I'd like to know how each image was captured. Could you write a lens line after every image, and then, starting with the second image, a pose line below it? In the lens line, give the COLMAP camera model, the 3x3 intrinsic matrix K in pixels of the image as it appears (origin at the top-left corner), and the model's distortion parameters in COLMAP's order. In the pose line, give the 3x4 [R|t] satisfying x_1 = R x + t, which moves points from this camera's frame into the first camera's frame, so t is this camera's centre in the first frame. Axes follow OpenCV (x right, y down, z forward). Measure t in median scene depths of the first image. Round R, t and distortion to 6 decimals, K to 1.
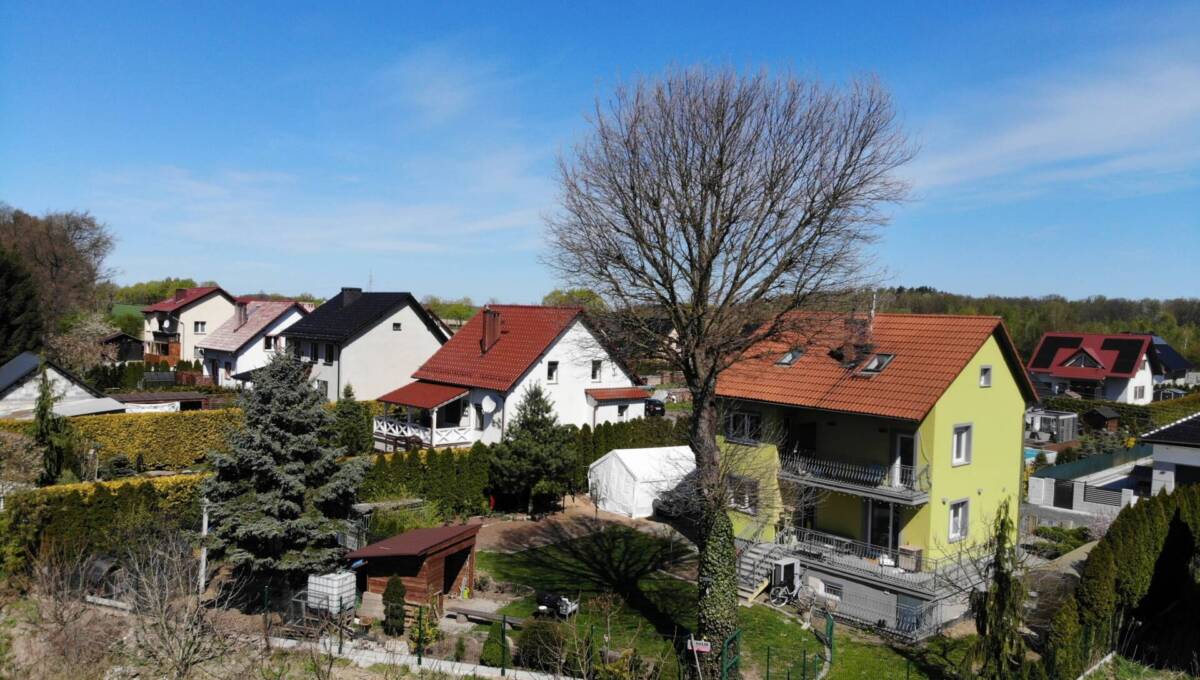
lens RADIAL K [[883.9, 0, 617.0], [0, 883.9, 340.3], [0, 0, 1]] dist [0.063068, -0.179547]
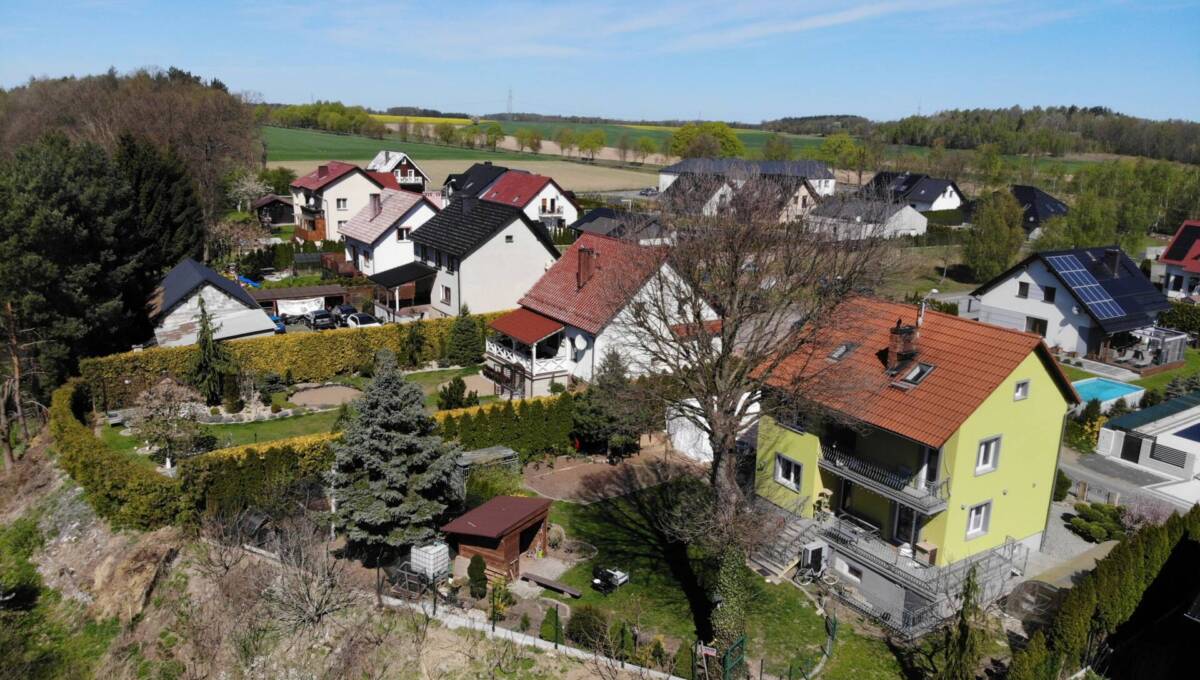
lens RADIAL K [[883.9, 0, 617.0], [0, 883.9, 340.3], [0, 0, 1]] dist [0.063068, -0.179547]
pose [[0.987824, 0.042207, -0.149742, 0.098514], [-0.010753, 0.978718, 0.204927, -0.240412], [0.155204, -0.200821, 0.967255, -0.092129]]
